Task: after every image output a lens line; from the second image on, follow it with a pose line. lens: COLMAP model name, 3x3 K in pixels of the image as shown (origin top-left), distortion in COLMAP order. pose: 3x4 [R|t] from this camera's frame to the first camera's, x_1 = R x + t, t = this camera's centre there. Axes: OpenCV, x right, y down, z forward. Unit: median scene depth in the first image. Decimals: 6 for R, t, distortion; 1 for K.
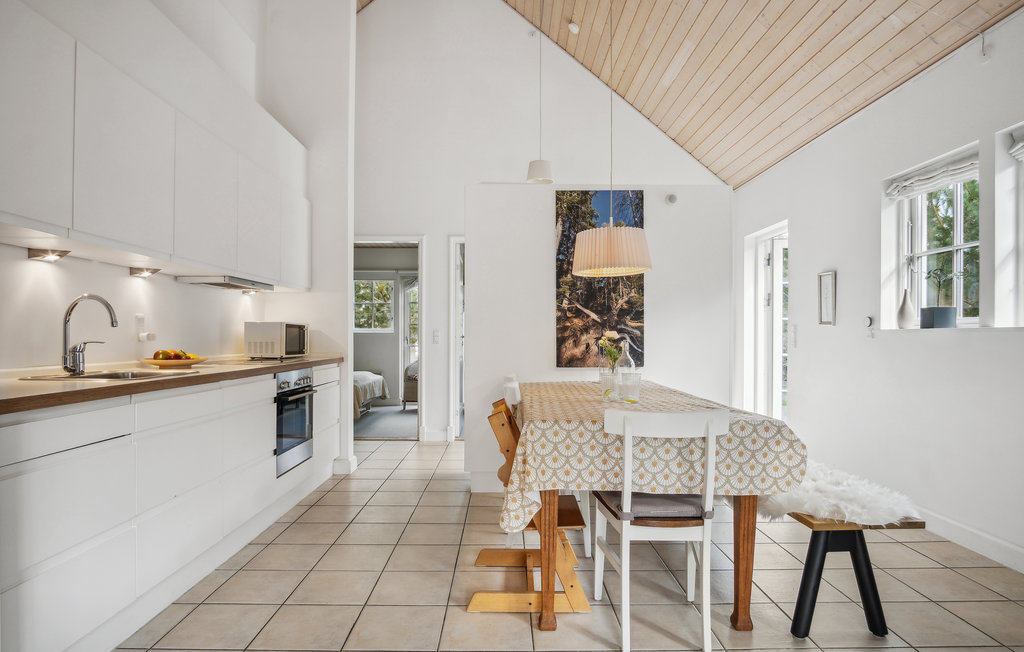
lens RADIAL K [[556.1, 0, 512.0], [0, 556.1, 333.6], [0, 0, 1]] dist [-0.030849, 0.001058]
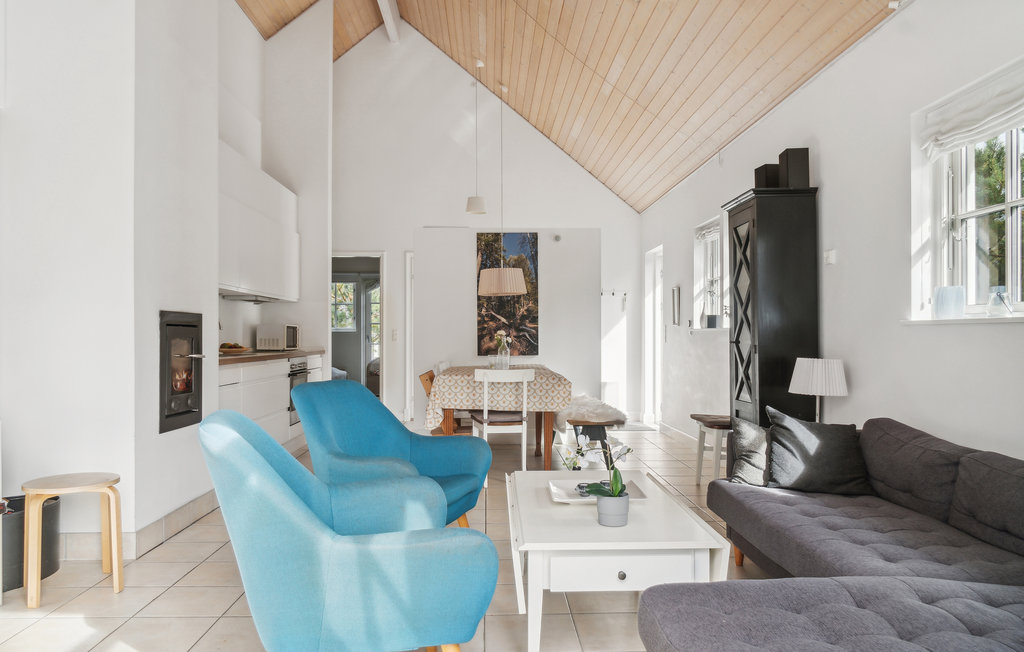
lens RADIAL K [[716.7, 0, 511.6], [0, 716.7, 324.1], [0, 0, 1]] dist [-0.019934, 0.001889]
pose [[0.999807, -0.003006, 0.019436, 0.138067], [0.003205, 0.999943, -0.010195, -0.001643], [-0.019404, 0.010255, 0.999759, -0.894696]]
